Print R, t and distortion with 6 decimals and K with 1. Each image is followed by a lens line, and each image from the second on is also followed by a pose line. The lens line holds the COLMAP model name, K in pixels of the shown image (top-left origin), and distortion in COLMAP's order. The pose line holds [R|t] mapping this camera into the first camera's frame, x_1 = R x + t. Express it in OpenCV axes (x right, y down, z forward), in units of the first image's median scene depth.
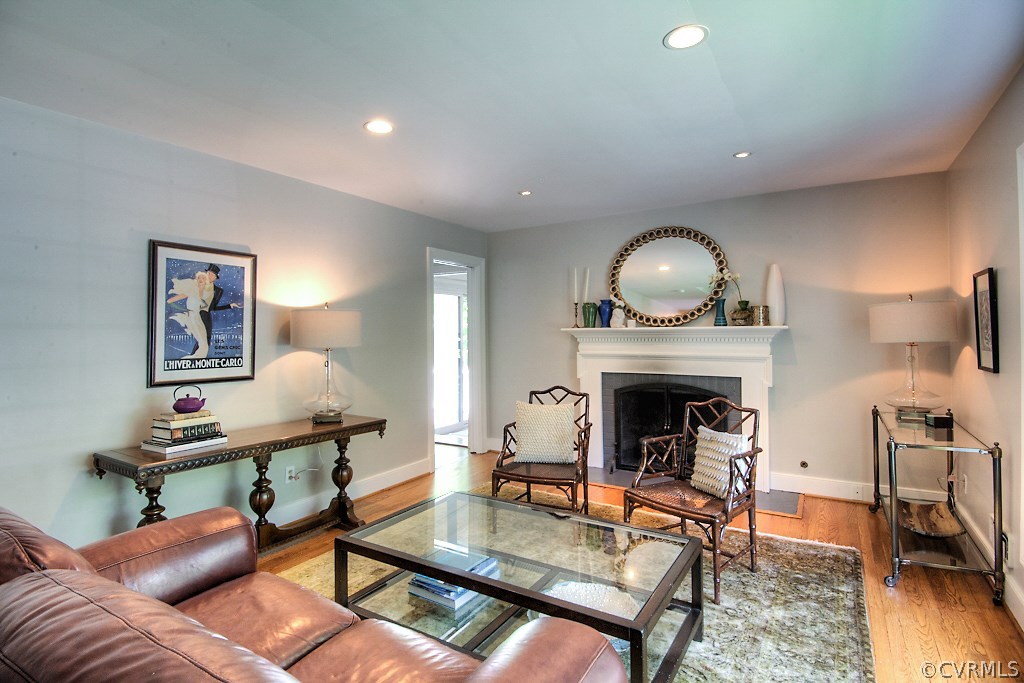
lens RADIAL K [[529.1, 0, 511.6], [0, 529.1, 335.2], [0, 0, 1]] dist [0.051105, -0.009386]
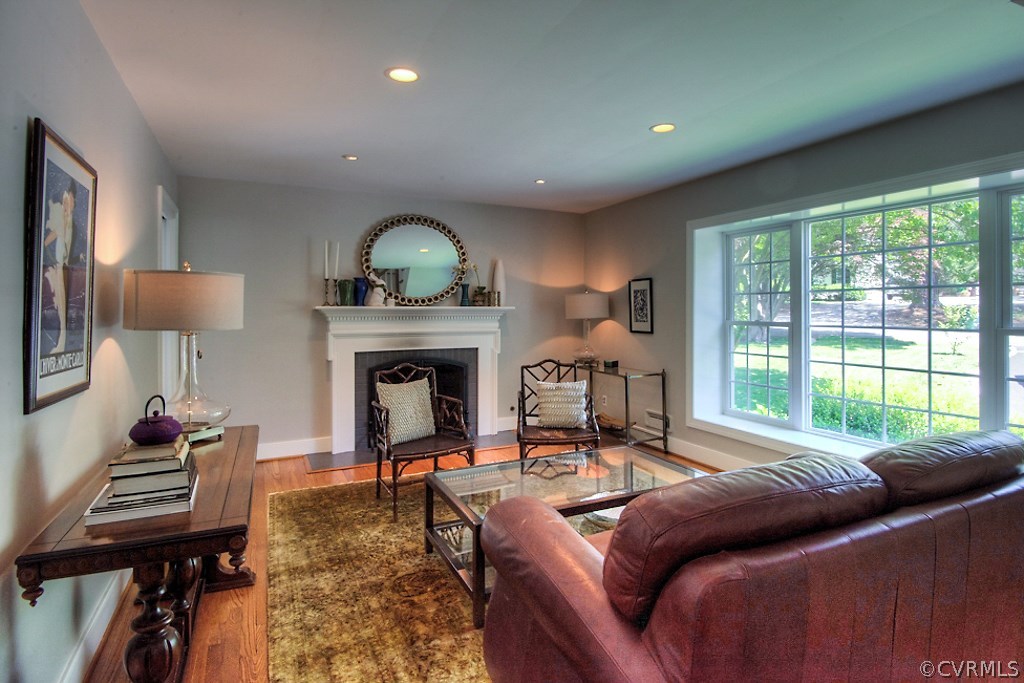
lens RADIAL K [[529.1, 0, 526.4], [0, 529.1, 314.7], [0, 0, 1]] dist [0.051105, -0.009386]
pose [[0.523957, -0.001086, 0.851744, -0.539874], [-0.004636, 0.999981, 0.004127, -0.004124], [-0.851732, -0.006111, 0.523942, 0.243142]]
